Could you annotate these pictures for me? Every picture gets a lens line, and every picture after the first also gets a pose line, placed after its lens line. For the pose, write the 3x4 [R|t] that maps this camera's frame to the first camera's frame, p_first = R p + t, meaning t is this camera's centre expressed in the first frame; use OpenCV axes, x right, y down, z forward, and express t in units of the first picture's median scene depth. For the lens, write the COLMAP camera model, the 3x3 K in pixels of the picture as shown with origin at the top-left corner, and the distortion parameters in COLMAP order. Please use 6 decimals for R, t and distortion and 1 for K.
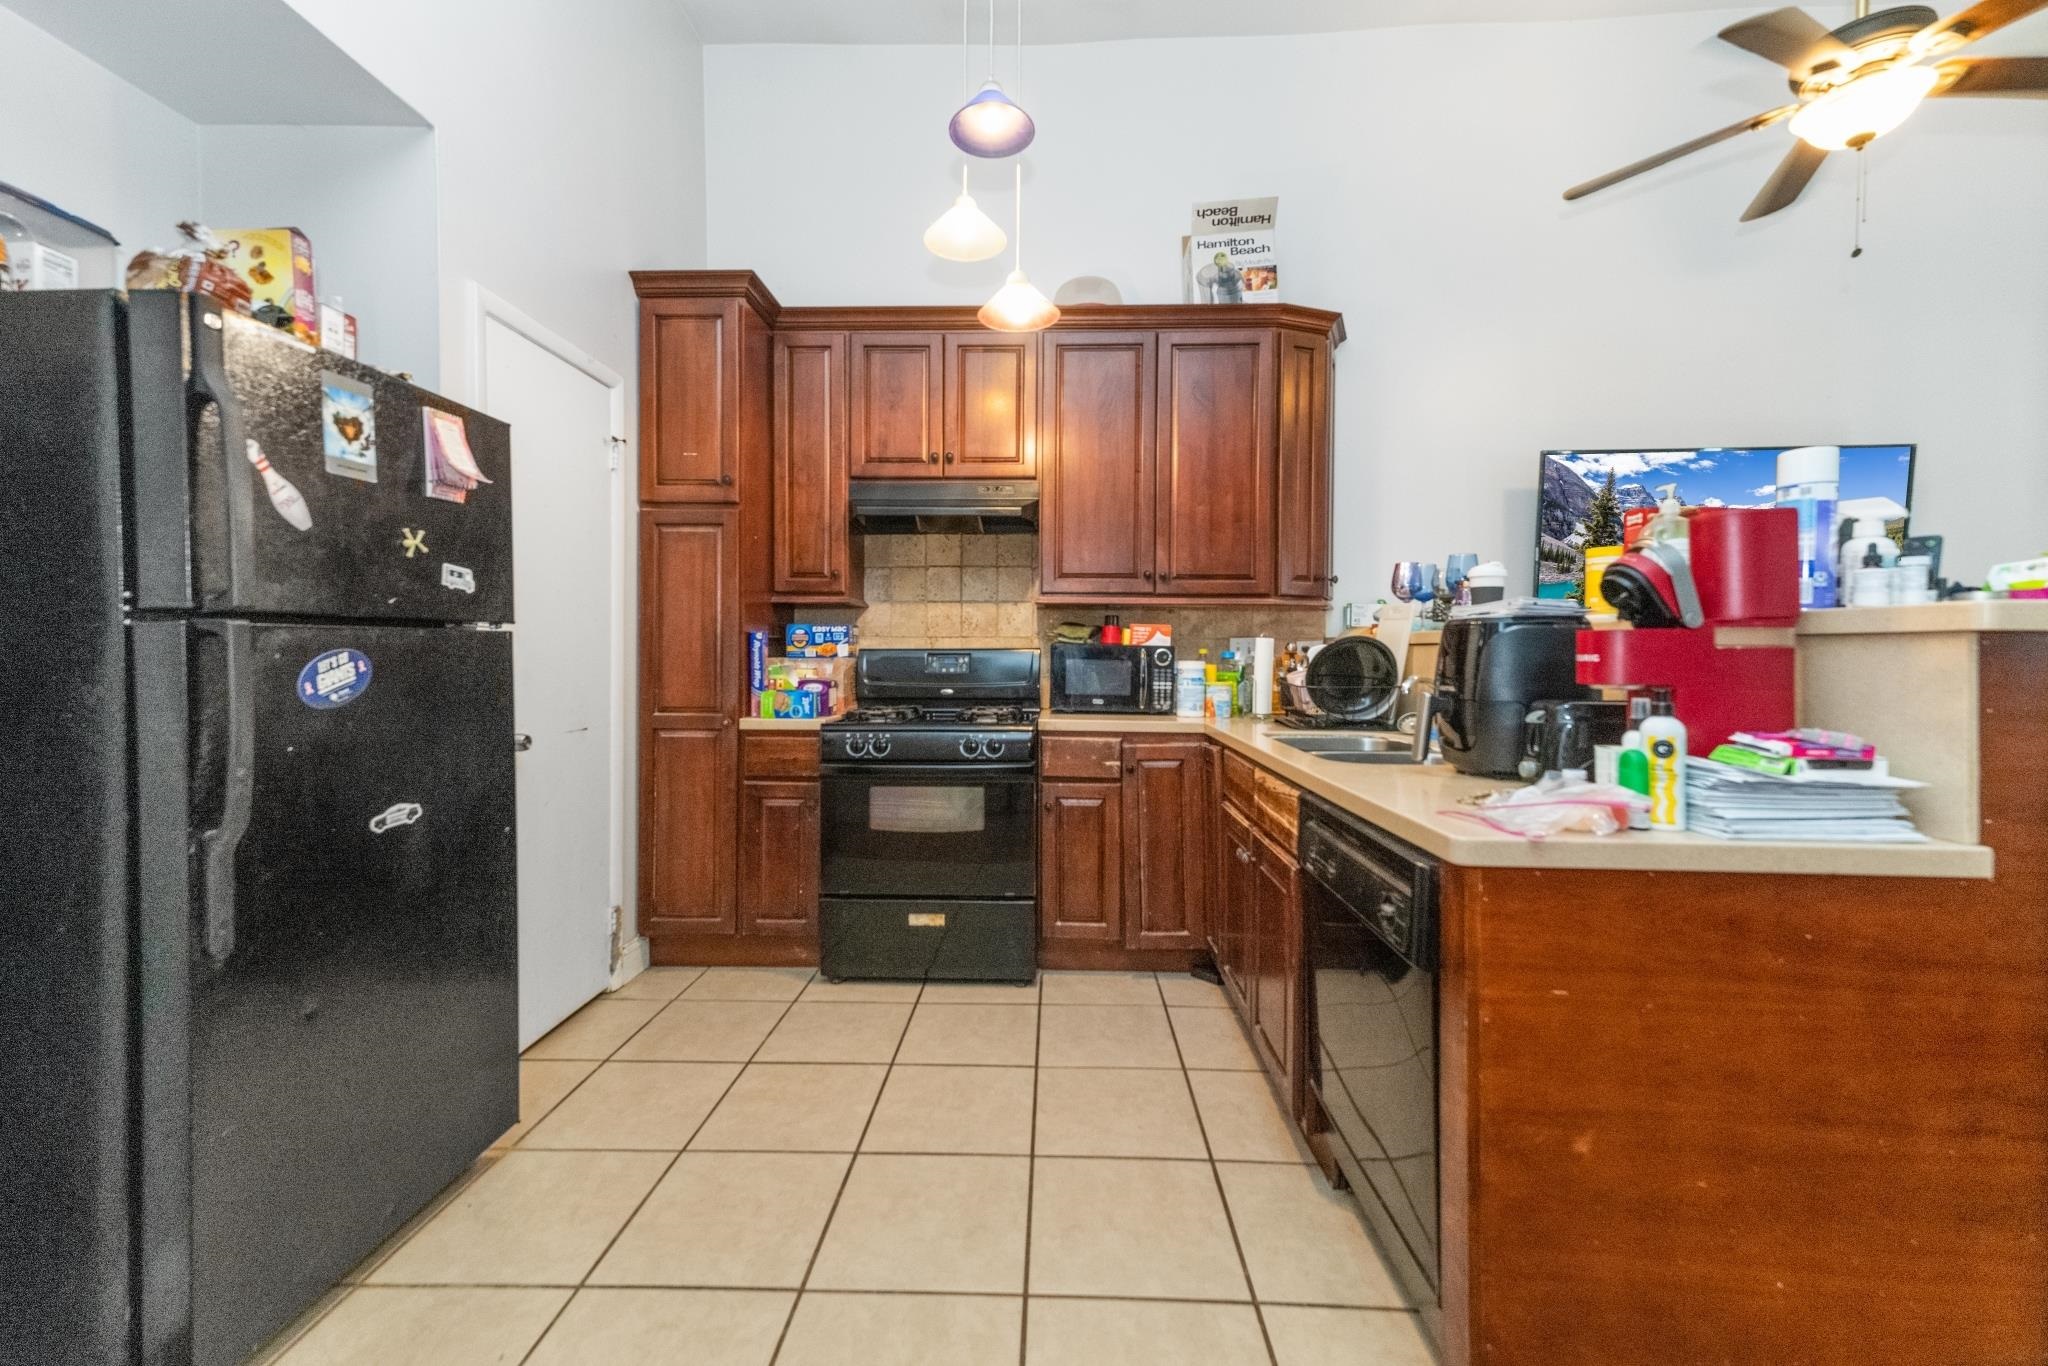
lens RADIAL K [[838.0, 0, 1040.9], [0, 838.0, 658.3], [0, 0, 1]] dist [0.033883, -0.002851]
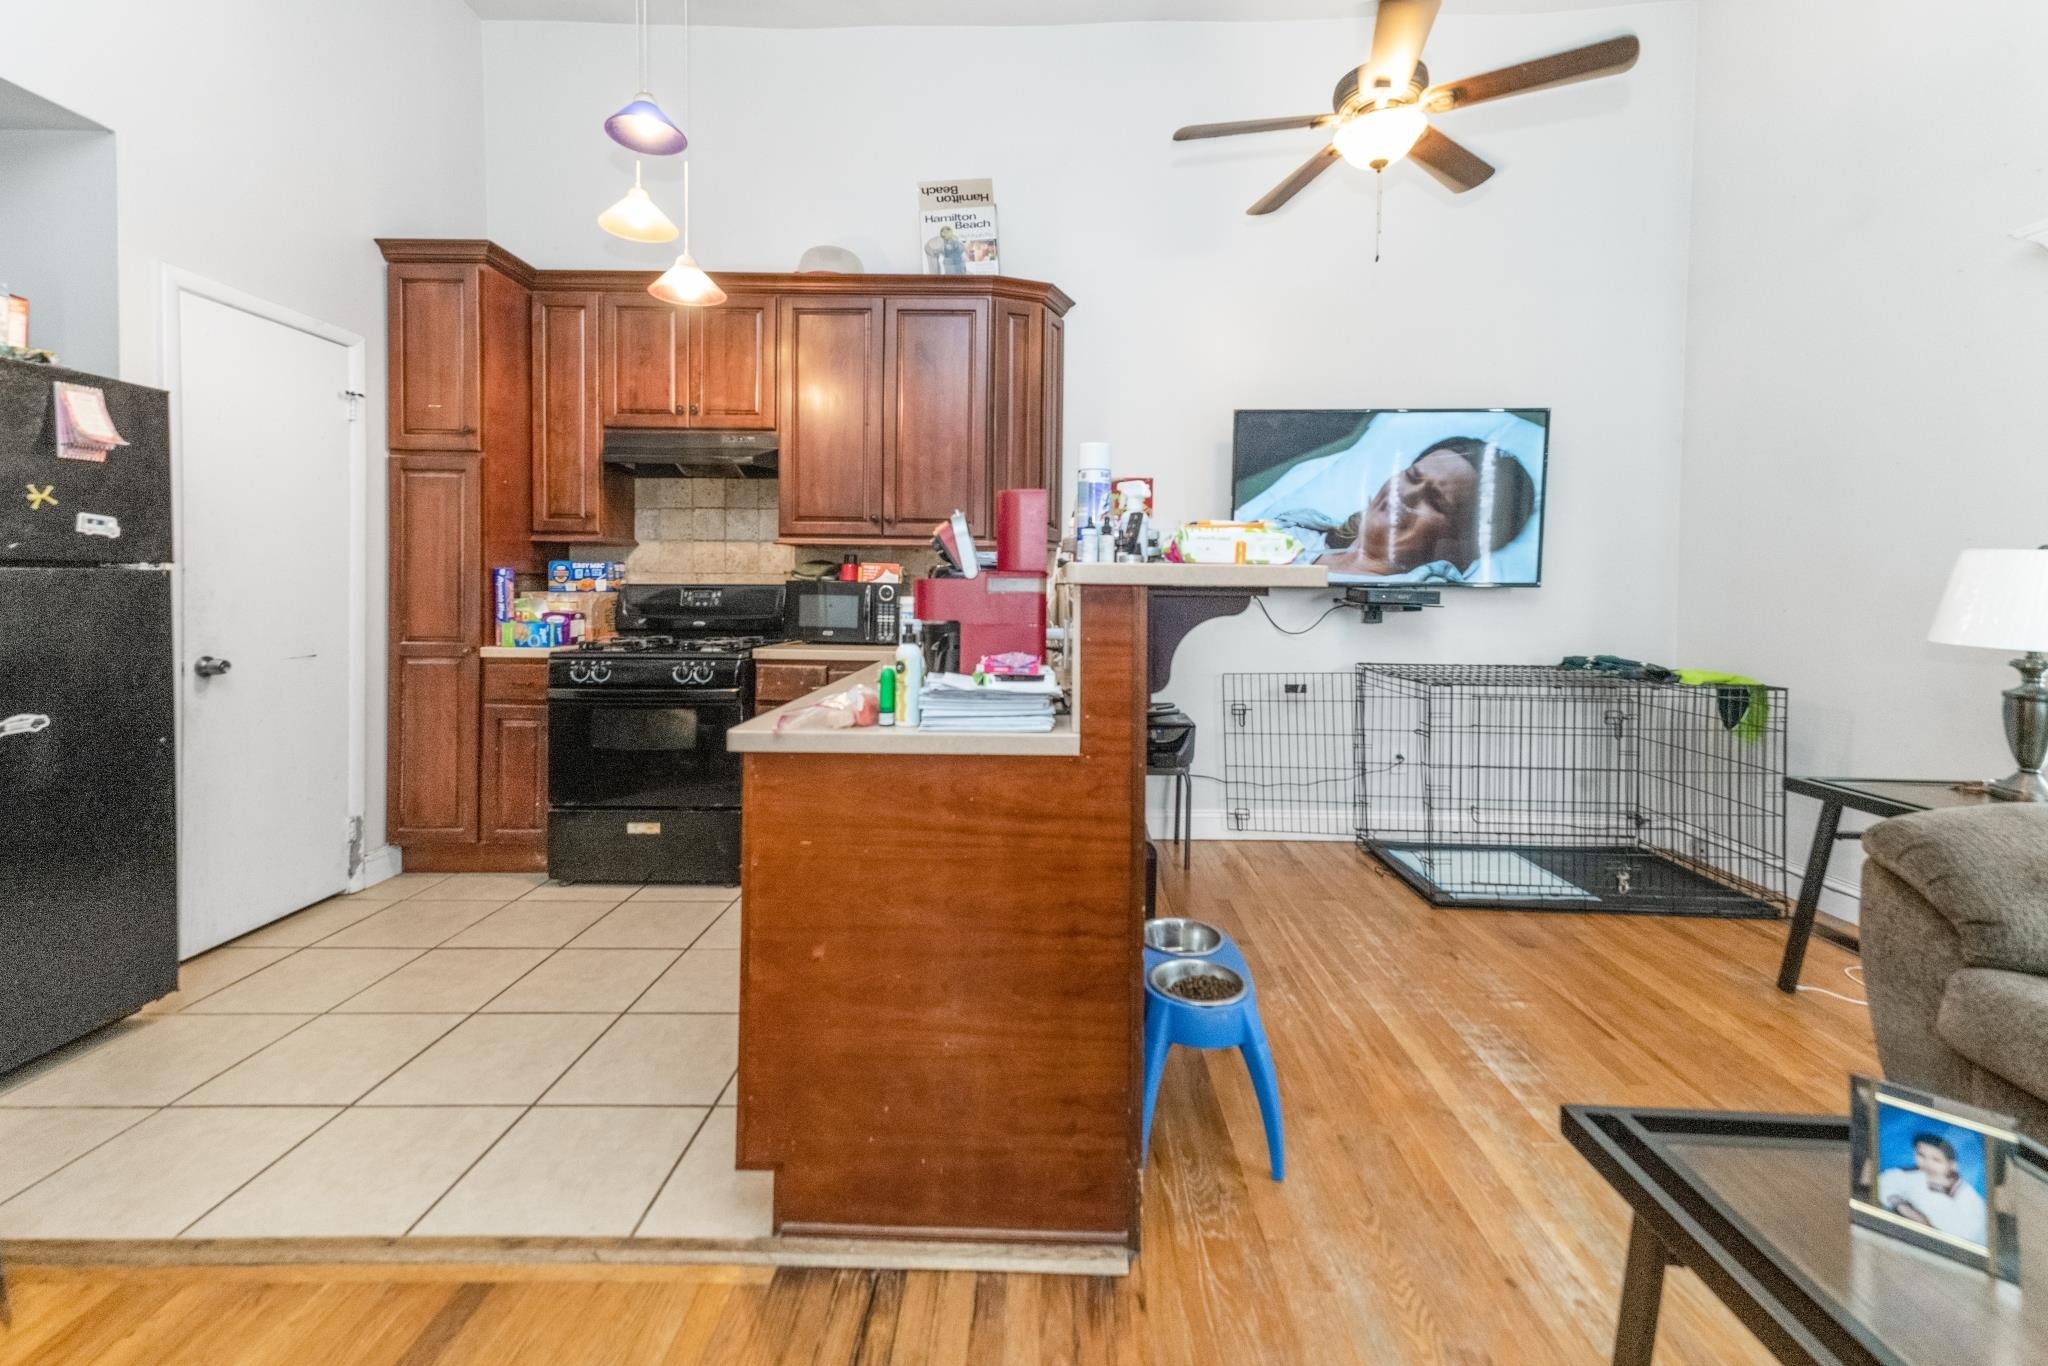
lens RADIAL K [[838.0, 0, 1014.0], [0, 838.0, 602.8], [0, 0, 1]] dist [0.033883, -0.002851]
pose [[0.999811, 0.003784, 0.019087, 0.315906], [-0.004077, 0.999874, 0.015321, -0.006660], [-0.019027, -0.015396, 0.999700, -0.124458]]
